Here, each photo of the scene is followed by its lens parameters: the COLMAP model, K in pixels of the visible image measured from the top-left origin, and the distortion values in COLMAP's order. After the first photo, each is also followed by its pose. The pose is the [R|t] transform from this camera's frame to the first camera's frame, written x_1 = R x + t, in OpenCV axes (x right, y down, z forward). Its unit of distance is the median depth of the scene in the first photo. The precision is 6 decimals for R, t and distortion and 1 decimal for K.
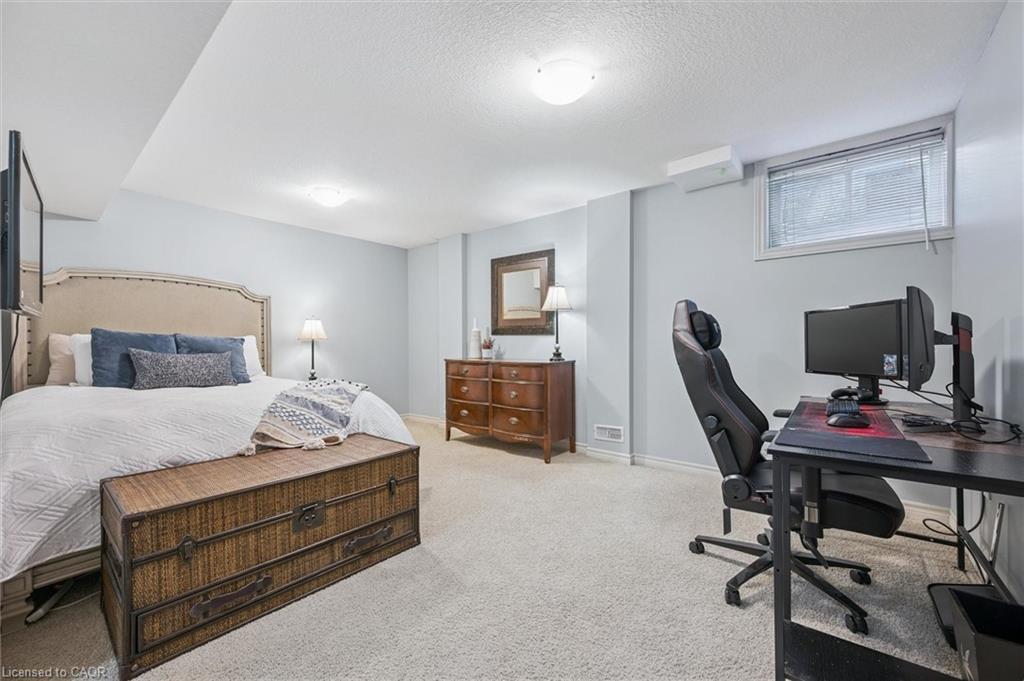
lens RADIAL K [[403.3, 0, 511.6], [0, 403.3, 343.4], [0, 0, 1]] dist [-0.001643, -0.000278]
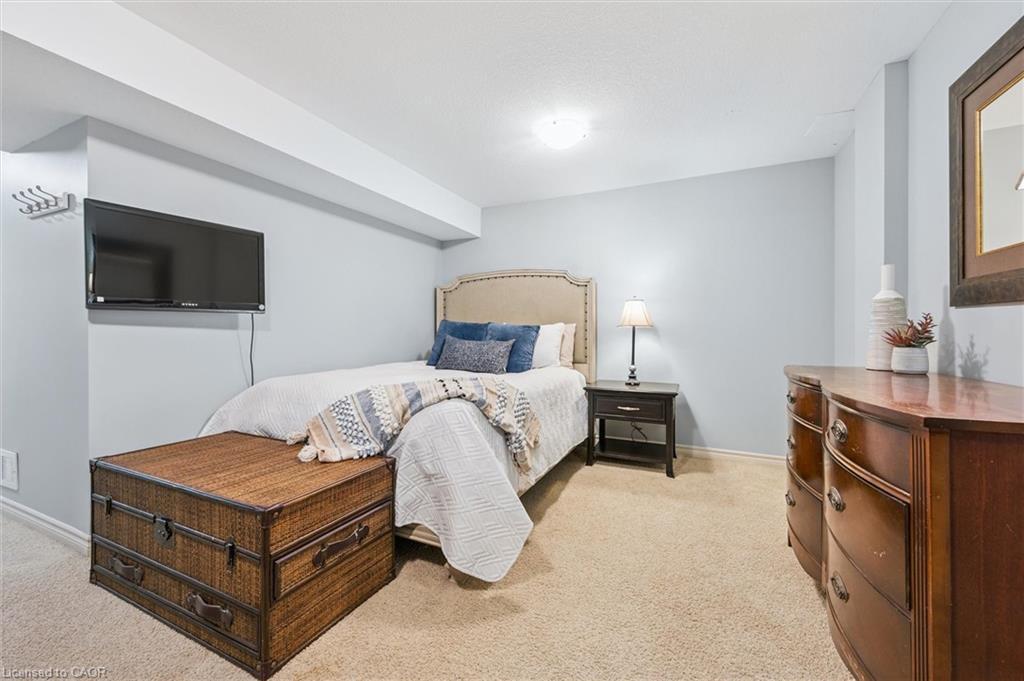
lens RADIAL K [[403.3, 0, 511.6], [0, 403.3, 343.4], [0, 0, 1]] dist [-0.001643, -0.000278]
pose [[0.267904, 0.026092, -0.963092, 0.193085], [-0.002176, 0.999647, 0.026477, 0.002640], [0.963443, -0.004998, 0.267866, 0.569181]]
